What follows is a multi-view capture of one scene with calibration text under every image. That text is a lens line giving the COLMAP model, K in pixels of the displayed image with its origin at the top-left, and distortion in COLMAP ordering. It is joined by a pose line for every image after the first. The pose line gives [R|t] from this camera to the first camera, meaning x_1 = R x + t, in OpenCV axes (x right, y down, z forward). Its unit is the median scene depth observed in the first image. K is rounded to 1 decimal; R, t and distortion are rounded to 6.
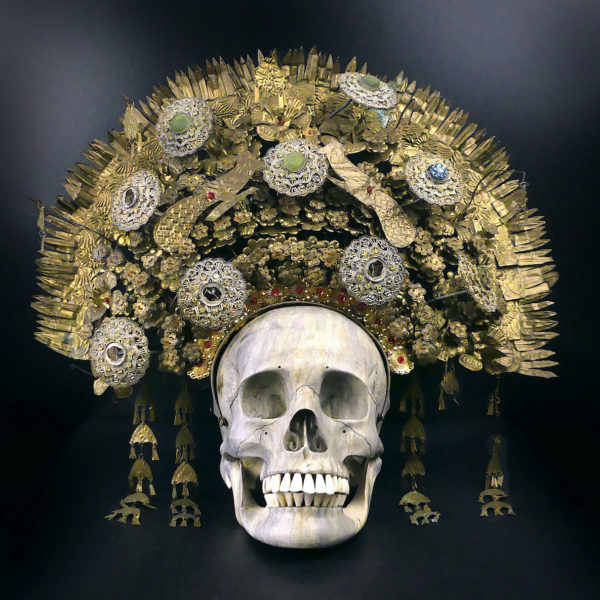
lens RADIAL K [[1077.5, 0, 300.0], [0, 1077.5, 300.0], [0, 0, 1]] dist [0.039052, 0.000586]
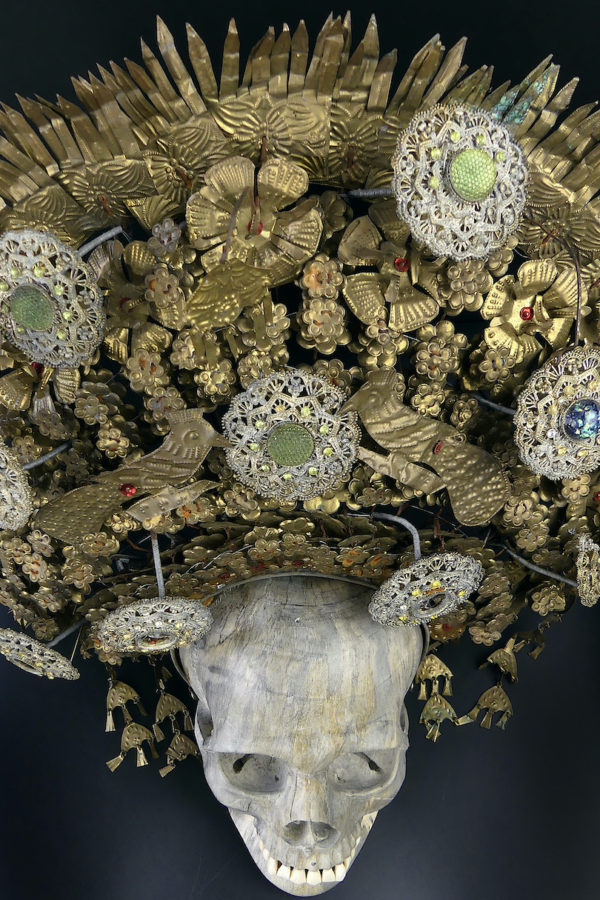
lens RADIAL K [[799.1, 0, 245.6], [0, 799.1, 506.3], [0, 0, 1]] dist [-0.019261, -0.006022]
pose [[0.999019, -0.022694, -0.038037, -0.011591], [0.044188, 0.569484, 0.820814, -0.391166], [0.003034, -0.821689, 0.569928, 0.753307]]
